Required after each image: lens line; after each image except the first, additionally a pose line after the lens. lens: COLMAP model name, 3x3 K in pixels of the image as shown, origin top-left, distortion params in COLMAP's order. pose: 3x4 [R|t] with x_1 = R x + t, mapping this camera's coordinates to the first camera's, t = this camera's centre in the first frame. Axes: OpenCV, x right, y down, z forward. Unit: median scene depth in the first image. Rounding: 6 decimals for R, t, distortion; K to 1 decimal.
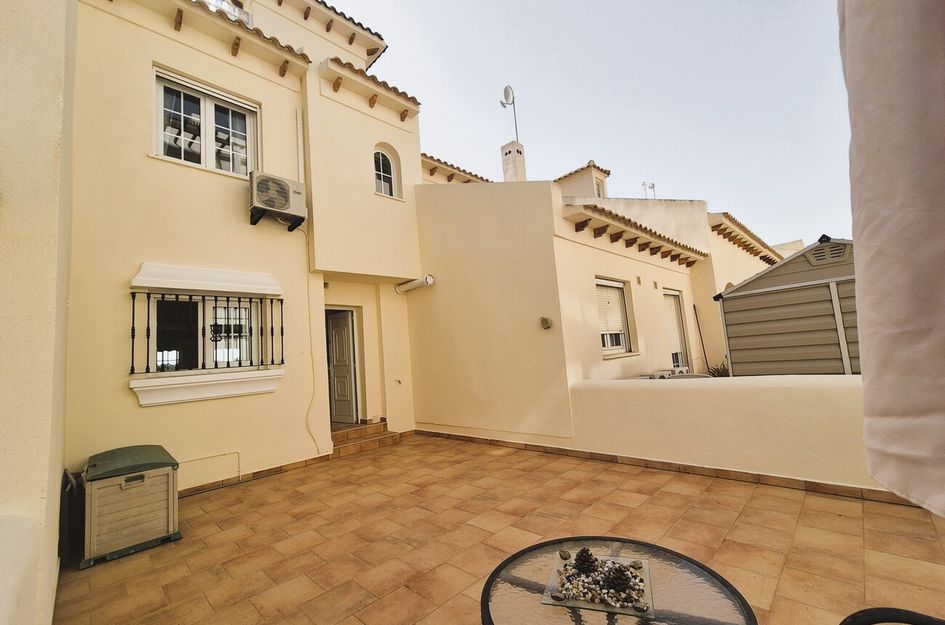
lens RADIAL K [[391.8, 0, 473.2], [0, 391.8, 314.5], [0, 0, 1]] dist [0.004033, 0.000323]
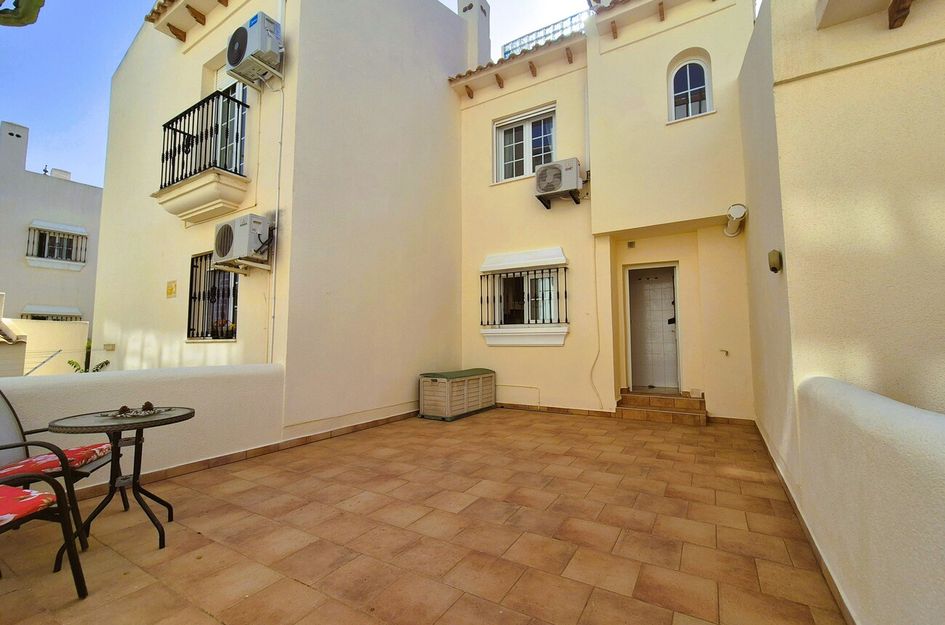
lens RADIAL K [[391.8, 0, 477.1], [0, 391.8, 310.6], [0, 0, 1]] dist [0.004033, 0.000323]
pose [[0.252344, 0.002129, -0.967635, 0.736678], [0.085539, 0.996034, 0.024498, 0.050030], [0.963849, -0.088953, 0.251161, 0.584639]]
